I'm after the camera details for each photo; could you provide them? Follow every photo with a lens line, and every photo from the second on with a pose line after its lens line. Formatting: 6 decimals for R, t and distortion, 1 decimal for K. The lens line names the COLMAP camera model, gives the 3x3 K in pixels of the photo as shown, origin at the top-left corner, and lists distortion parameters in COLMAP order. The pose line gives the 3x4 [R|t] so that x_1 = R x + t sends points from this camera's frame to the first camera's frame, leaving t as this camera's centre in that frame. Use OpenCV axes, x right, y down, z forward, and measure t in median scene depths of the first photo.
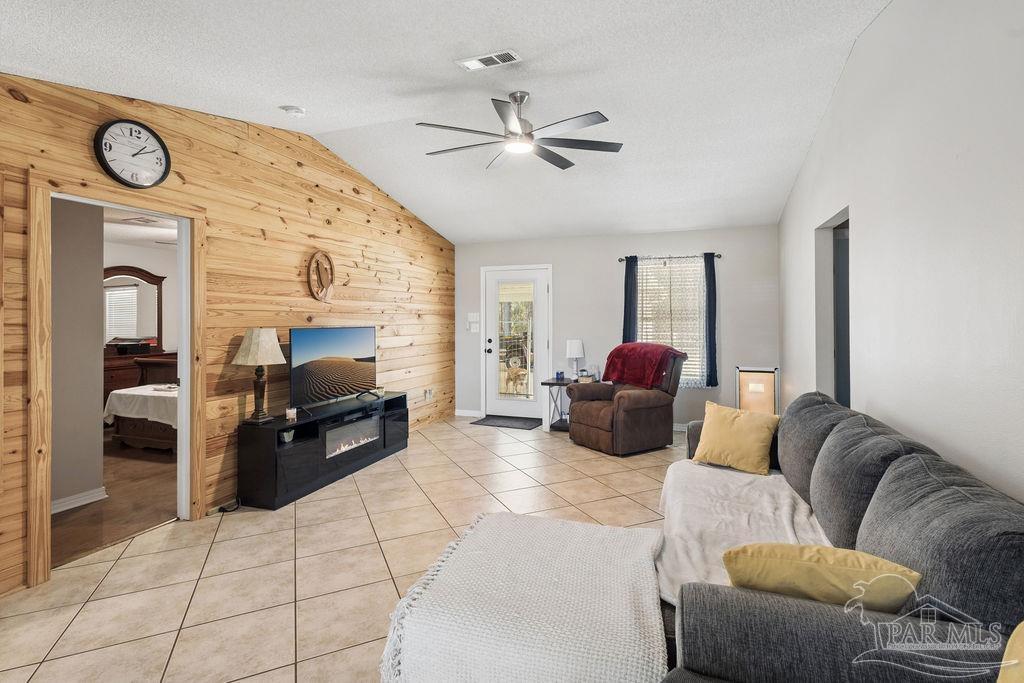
lens RADIAL K [[484.8, 0, 508.6], [0, 484.8, 316.9], [0, 0, 1]] dist [-0.000661, -0.000142]
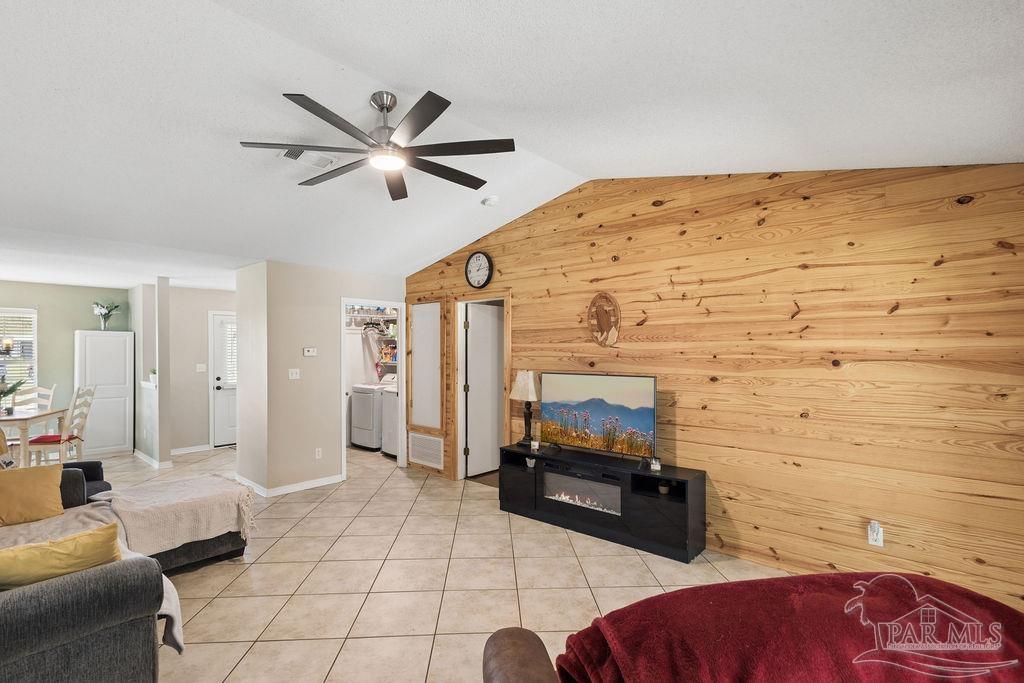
lens RADIAL K [[468.2, 0, 512.6], [0, 468.2, 352.4], [0, 0, 1]] dist [0.002498, 0.000010]
pose [[-0.361538, 0.010058, -0.932303, 0.578584], [0.010519, 0.999922, 0.006708, -0.029600], [0.932298, -0.007382, -0.361616, 1.260240]]
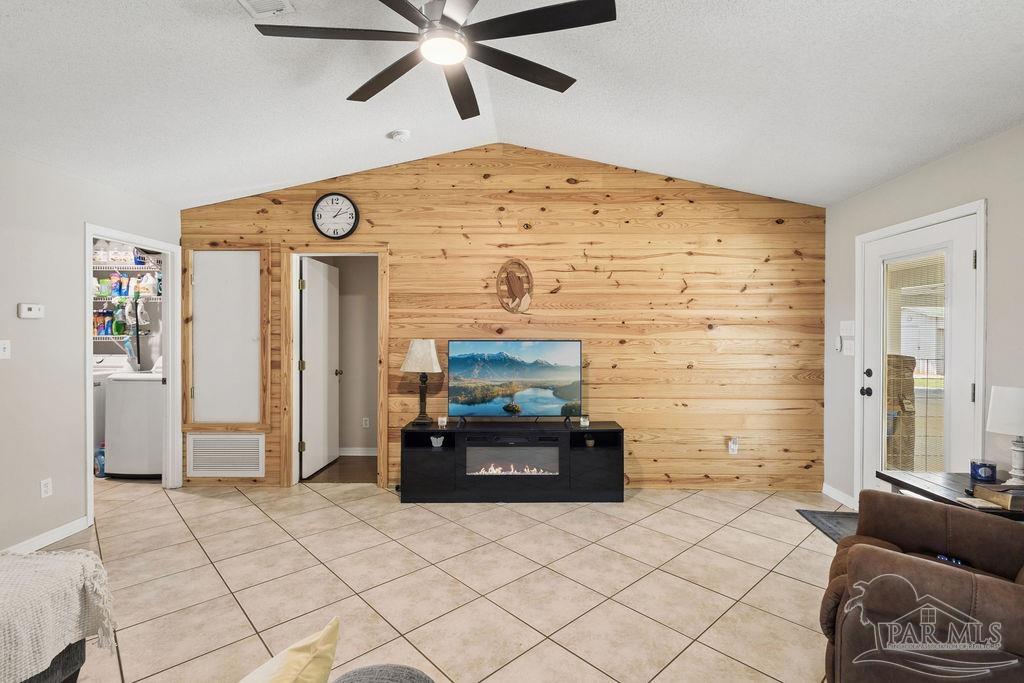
lens RADIAL K [[470.5, 0, 515.7], [0, 470.5, 335.6], [0, 0, 1]] dist [0.002510, 0.000126]
pose [[0.329916, 0.009908, -0.943958, 0.523586], [0.002351, 0.999933, 0.011317, 0.003206], [0.944007, -0.005953, 0.329871, 0.754535]]
